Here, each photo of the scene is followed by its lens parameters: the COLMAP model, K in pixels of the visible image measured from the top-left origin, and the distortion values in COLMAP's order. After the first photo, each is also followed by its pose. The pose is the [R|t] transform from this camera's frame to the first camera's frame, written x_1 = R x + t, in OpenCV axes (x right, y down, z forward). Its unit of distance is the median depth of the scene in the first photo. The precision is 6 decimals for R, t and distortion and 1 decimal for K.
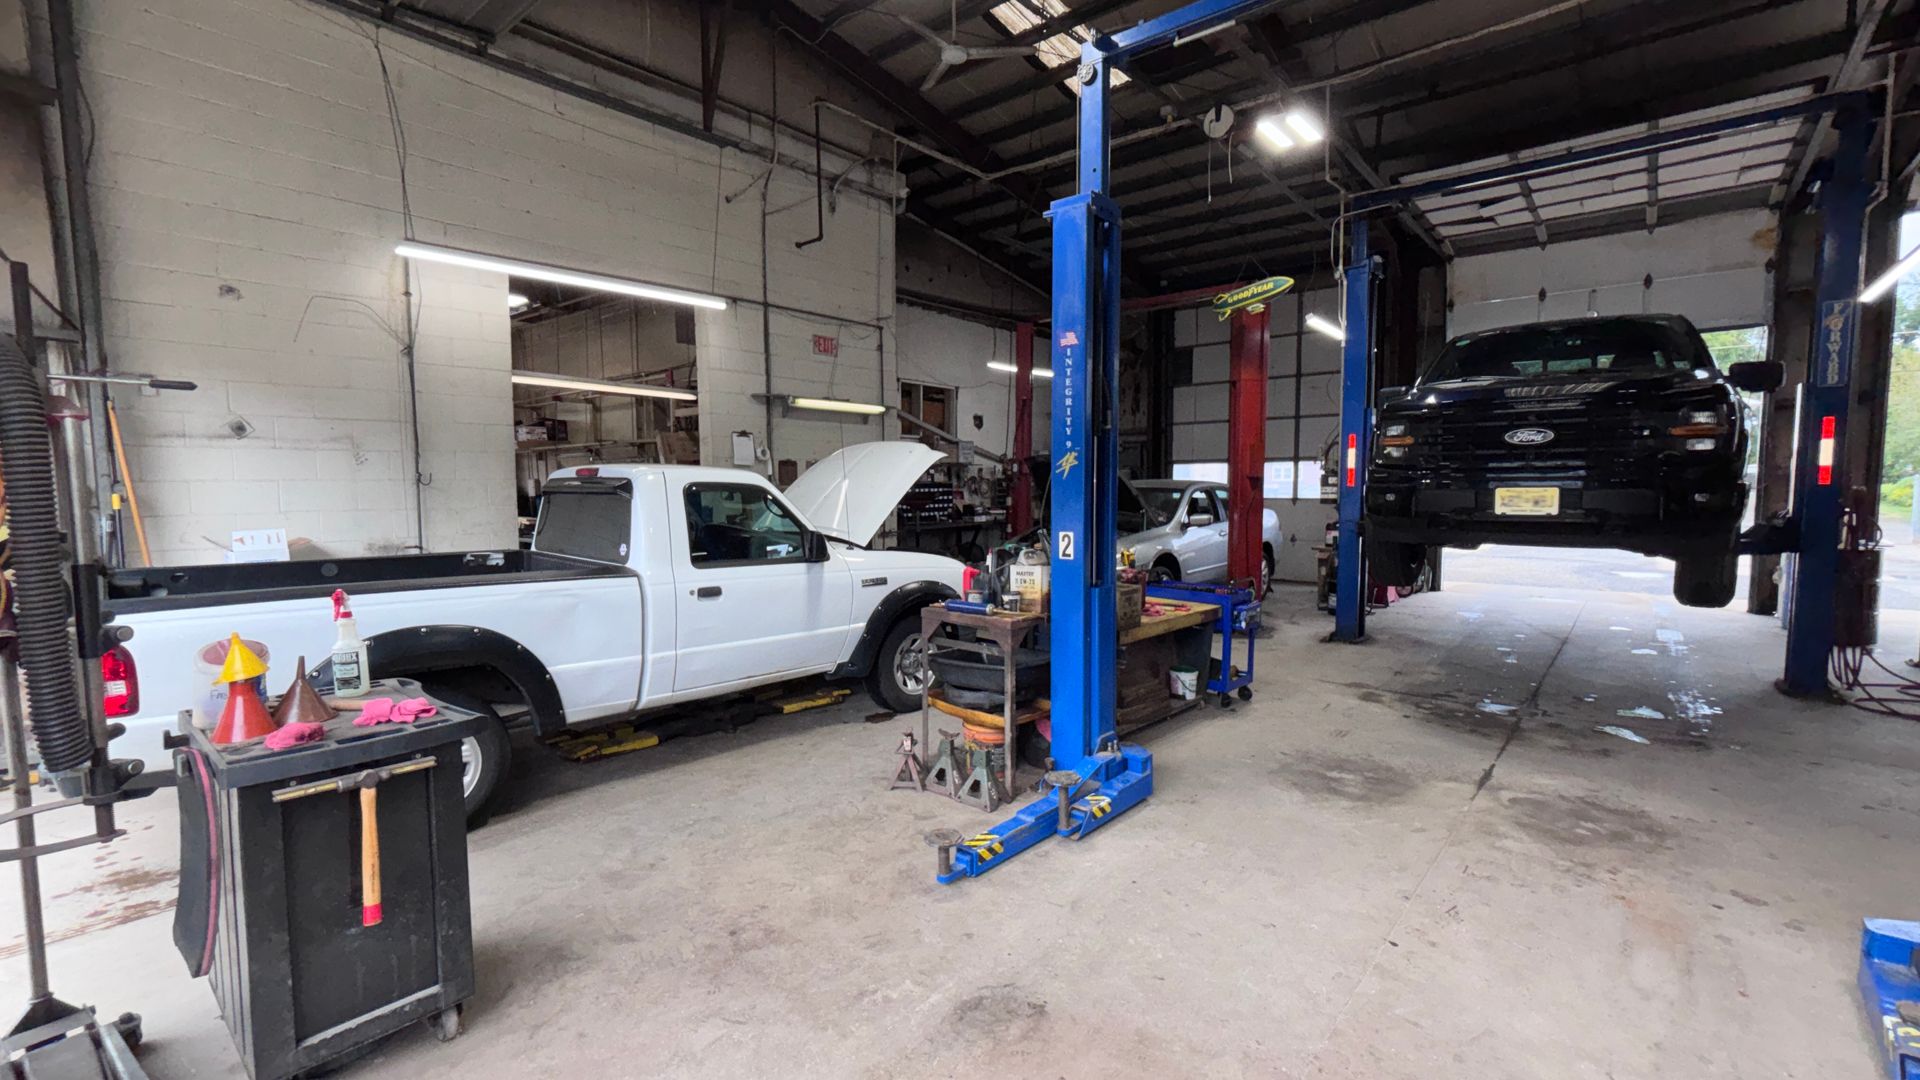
lens RADIAL K [[819.5, 0, 965.5], [0, 819.5, 544.8], [0, 0, 1]] dist [0.000726, 0.000417]
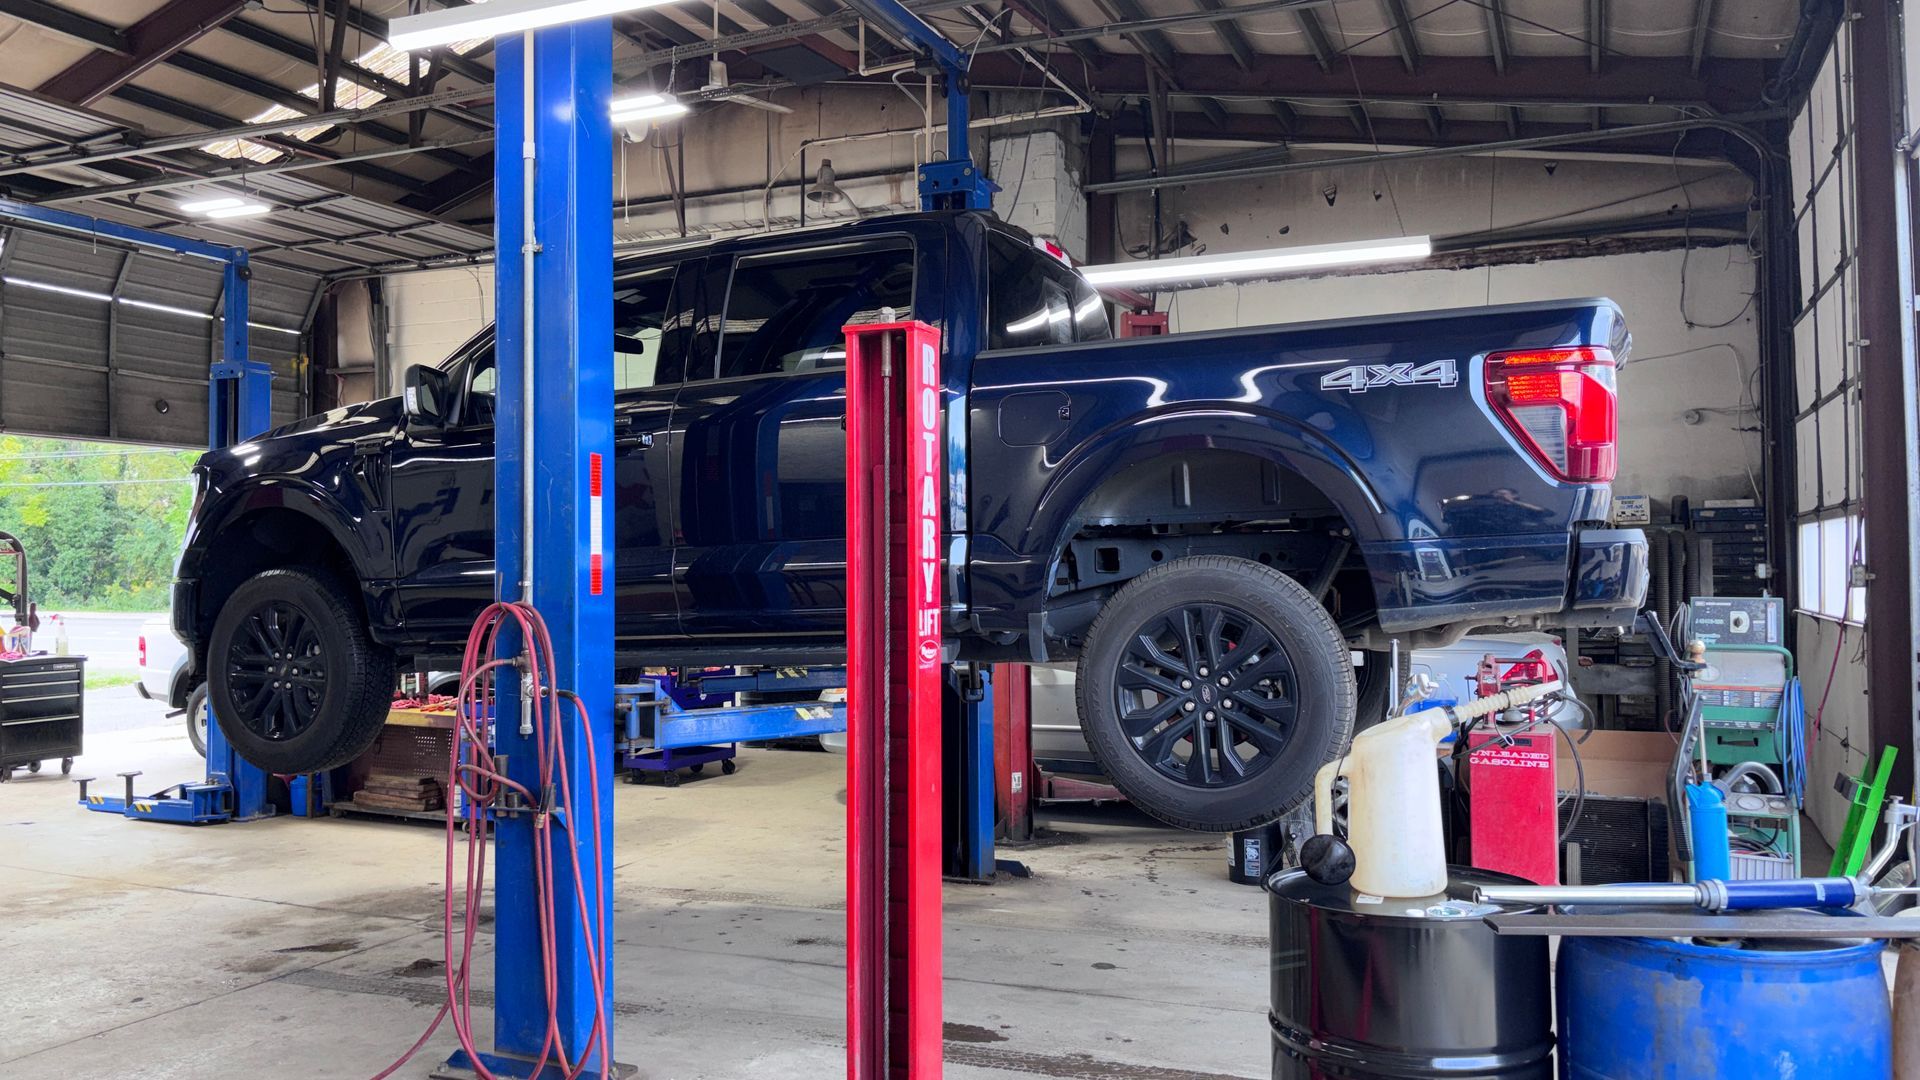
lens RADIAL K [[1458.3, 0, 961.4], [0, 1458.3, 555.0], [0, 0, 1]] dist [0.011819, 0.002237]
pose [[0.279316, -0.002598, -0.960196, 1.668141], [-0.069101, 0.997349, -0.022800, -0.083973], [0.957709, 0.072719, 0.278396, 0.899094]]
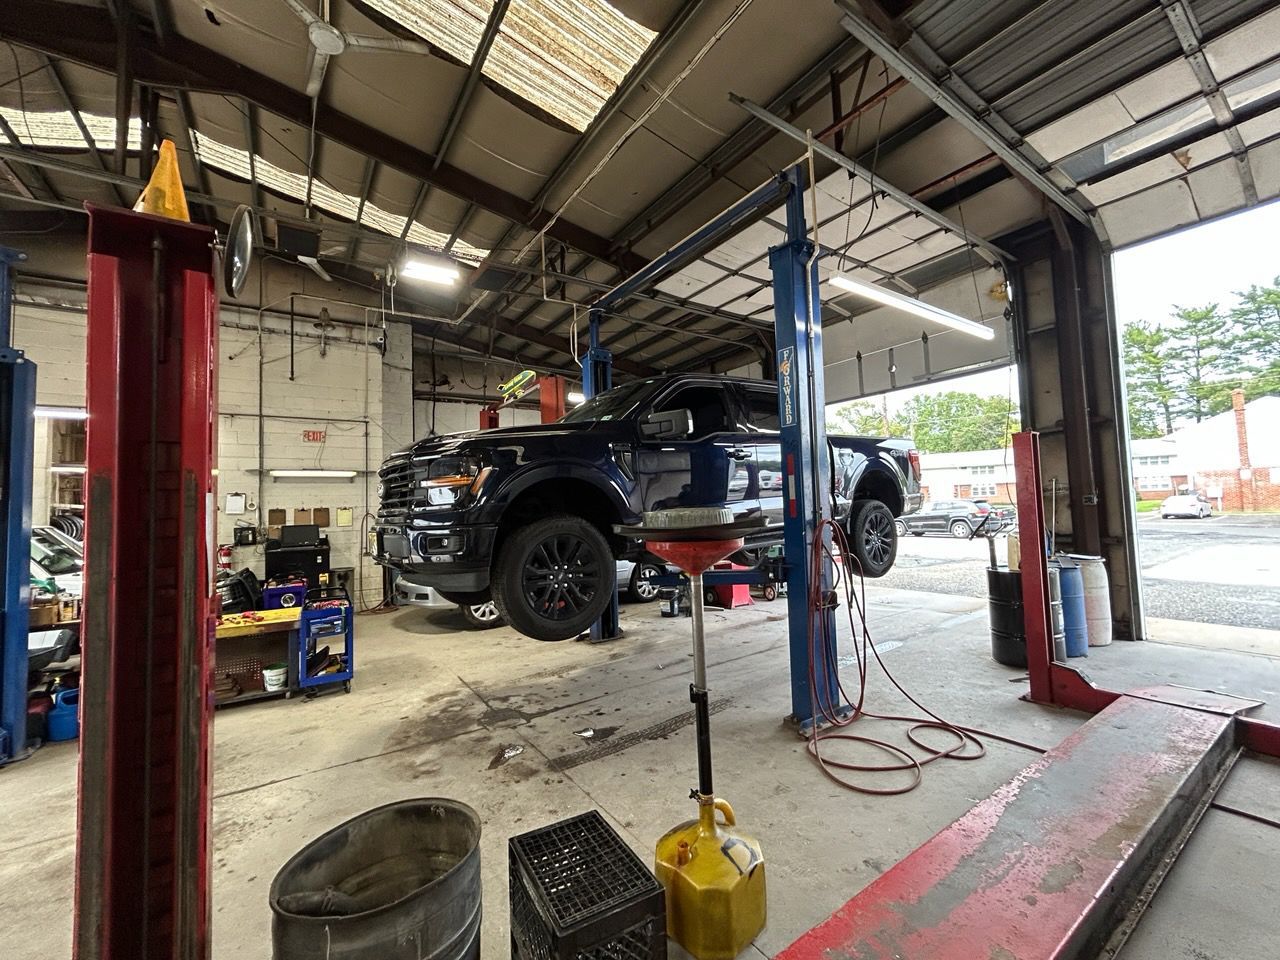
lens RADIAL K [[521.5, 0, 636.8], [0, 521.5, 479.8], [0, 0, 1]] dist [-0.005049, 0.000999]
pose [[0.961011, -0.040839, -0.273479, 0.916980], [0.006983, 0.992302, -0.123644, -0.036169], [0.276424, 0.116914, 0.953898, 0.268712]]
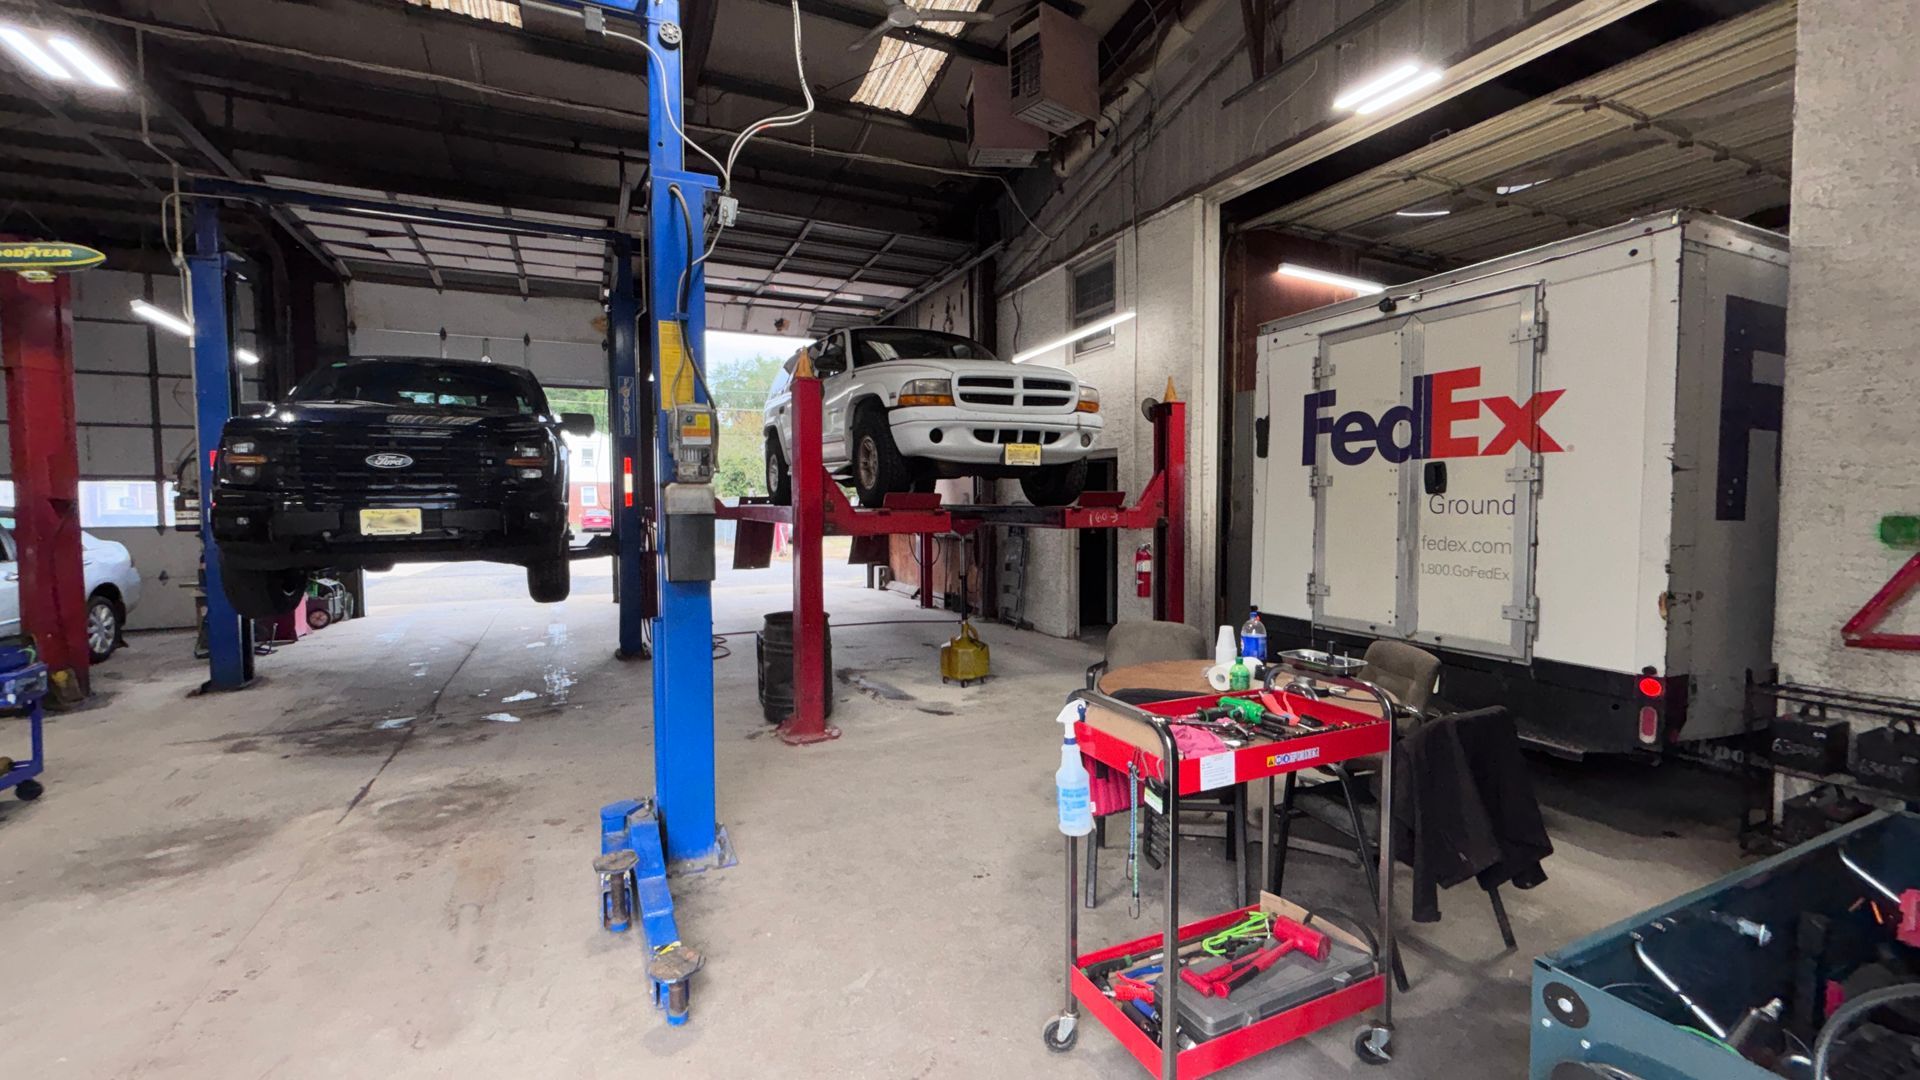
lens RADIAL K [[778.9, 0, 959.4], [0, 778.9, 536.9], [0, 0, 1]] dist [-0.003827, 0.000638]
pose [[0.410910, -0.038516, 0.910862, 0.052167], [0.072935, 0.997294, 0.009268, 0.007575], [-0.908754, 0.062626, 0.412608, -0.056091]]
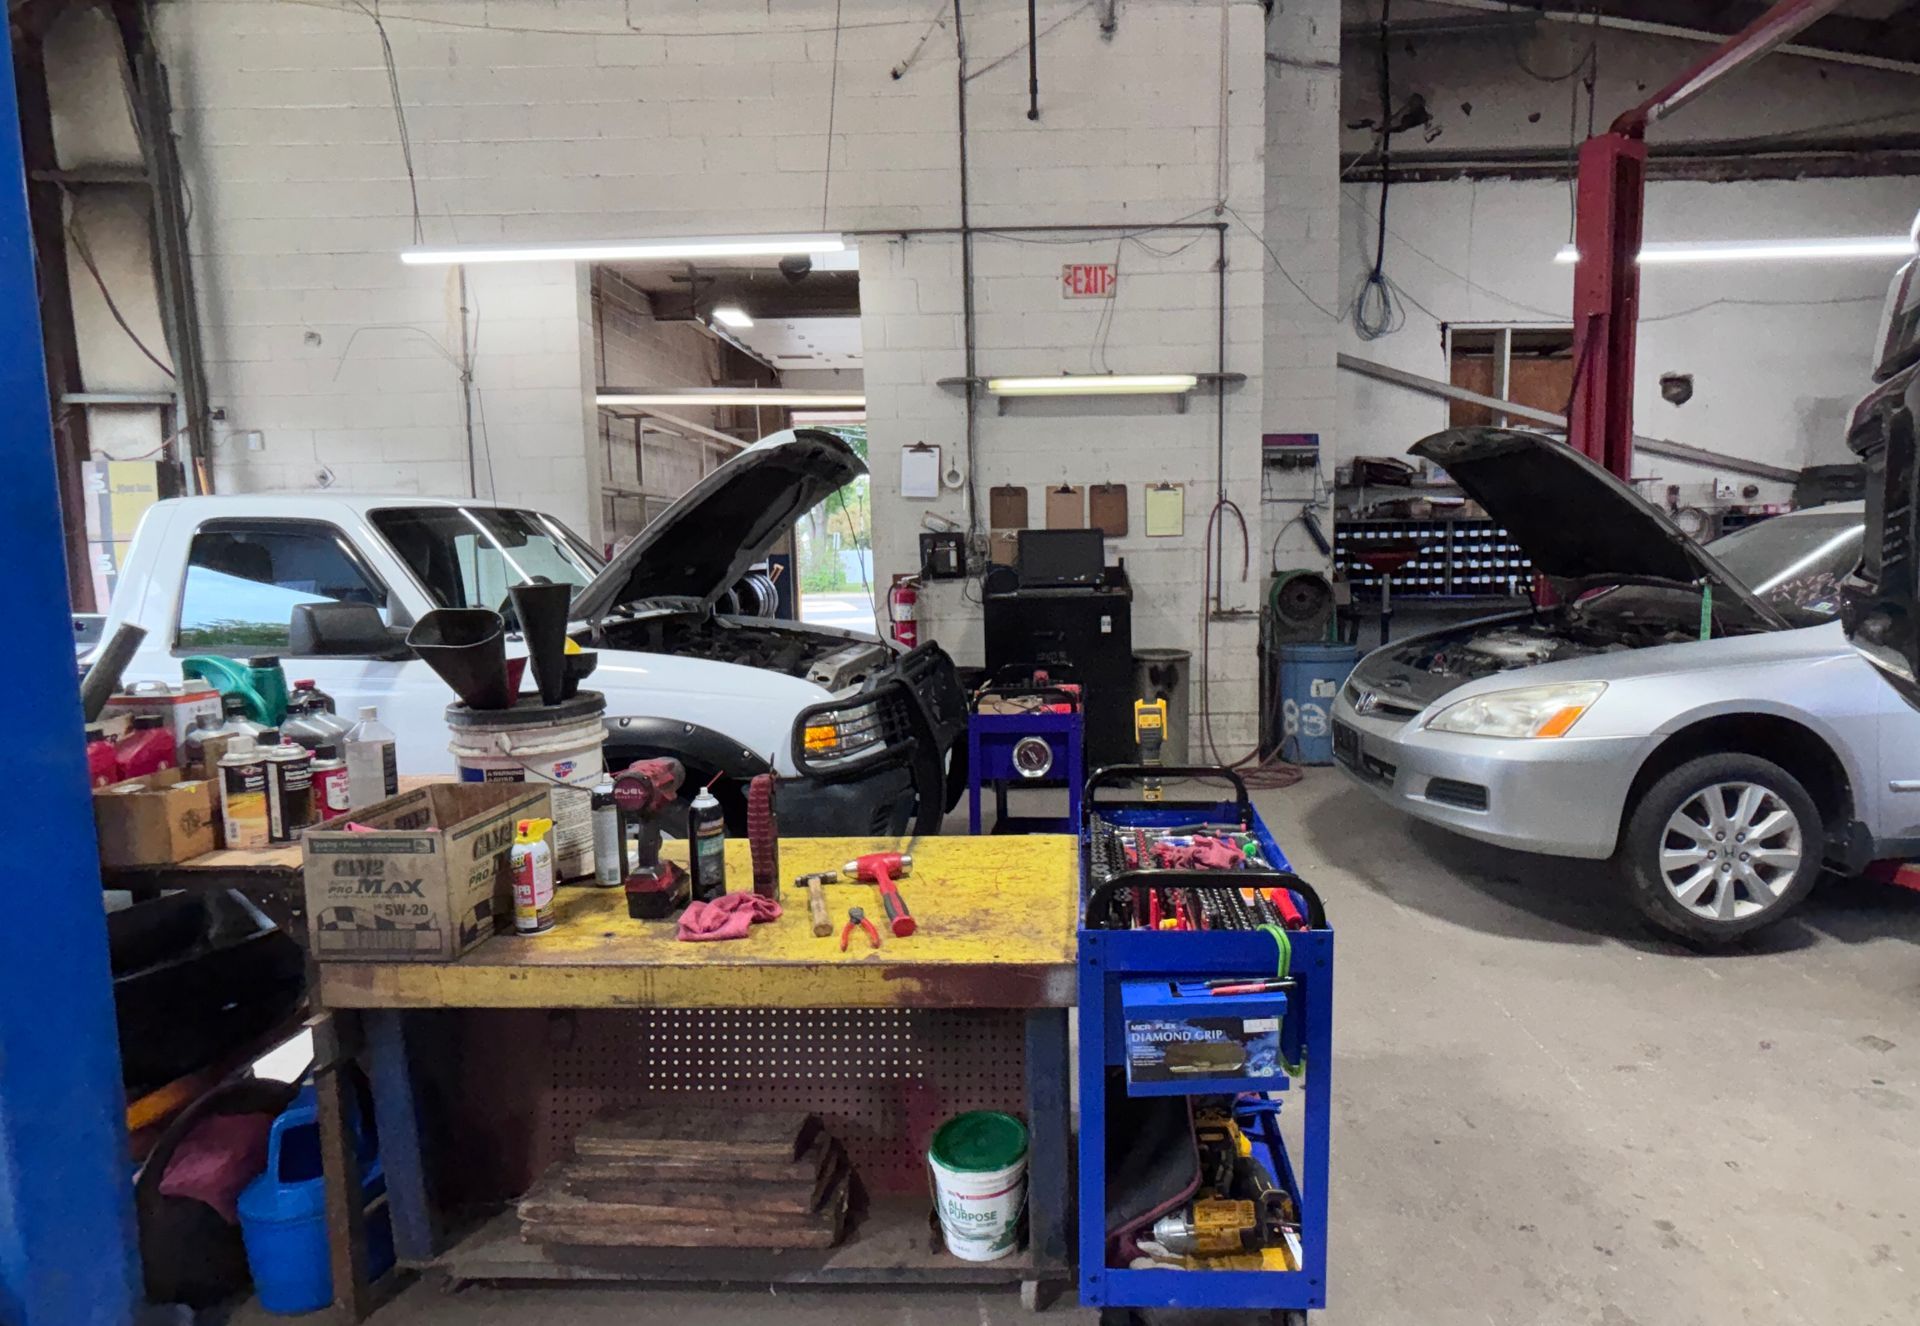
lens RADIAL K [[986.8, 0, 1044.6], [0, 986.8, 647.8], [0, 0, 1]] dist [0.000983, -0.001849]
pose [[0.647916, 0.070263, -0.758464, 0.448626], [-0.042435, 0.997520, 0.056158, -0.031842], [0.760529, -0.004200, 0.649290, 0.677210]]
